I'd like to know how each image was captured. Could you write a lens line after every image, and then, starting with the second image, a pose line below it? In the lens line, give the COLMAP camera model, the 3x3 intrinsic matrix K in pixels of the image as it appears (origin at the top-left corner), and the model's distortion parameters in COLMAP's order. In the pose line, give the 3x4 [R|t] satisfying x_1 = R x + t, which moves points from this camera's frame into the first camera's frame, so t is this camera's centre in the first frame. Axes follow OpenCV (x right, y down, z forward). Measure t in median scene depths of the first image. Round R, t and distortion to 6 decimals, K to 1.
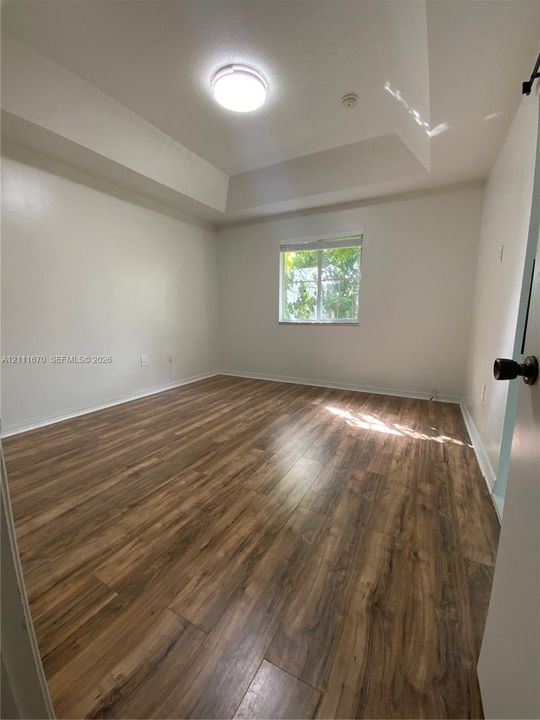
lens RADIAL K [[291.0, 0, 270.1], [0, 291.0, 362.5], [0, 0, 1]] dist [0.012692, -0.000370]
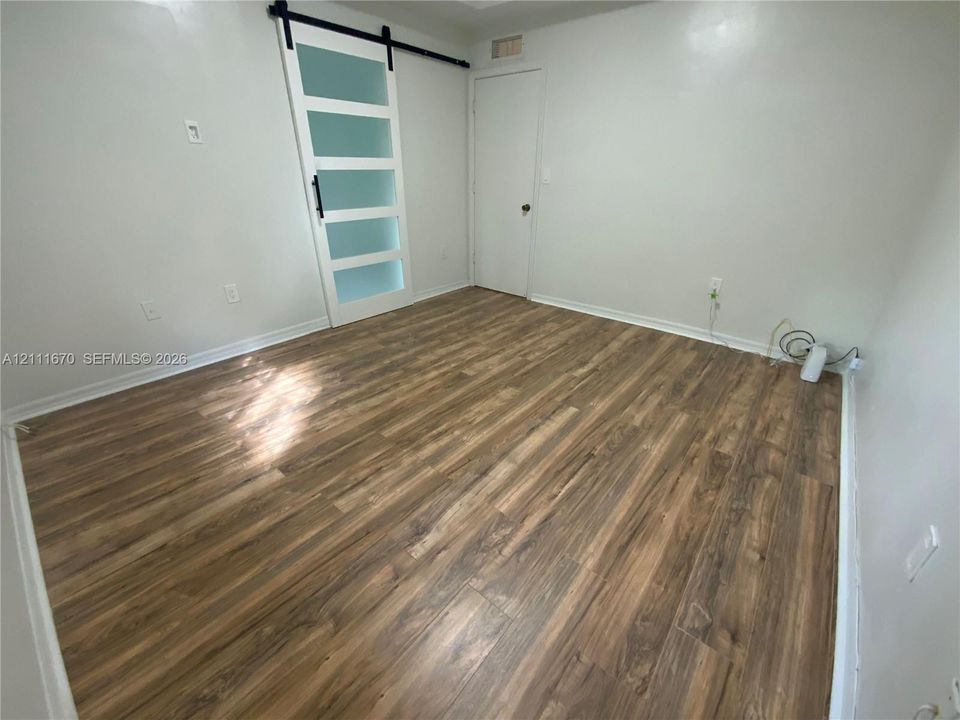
lens RADIAL K [[388.0, 0, 480.0], [0, 388.0, 360.0], [0, 0, 1]] dist [0.012692, -0.000370]
pose [[-0.978681, -0.096869, 0.181108, -0.257101], [0.026784, 0.814064, 0.580158, -0.374358], [-0.203633, 0.572640, -0.794114, 1.688036]]
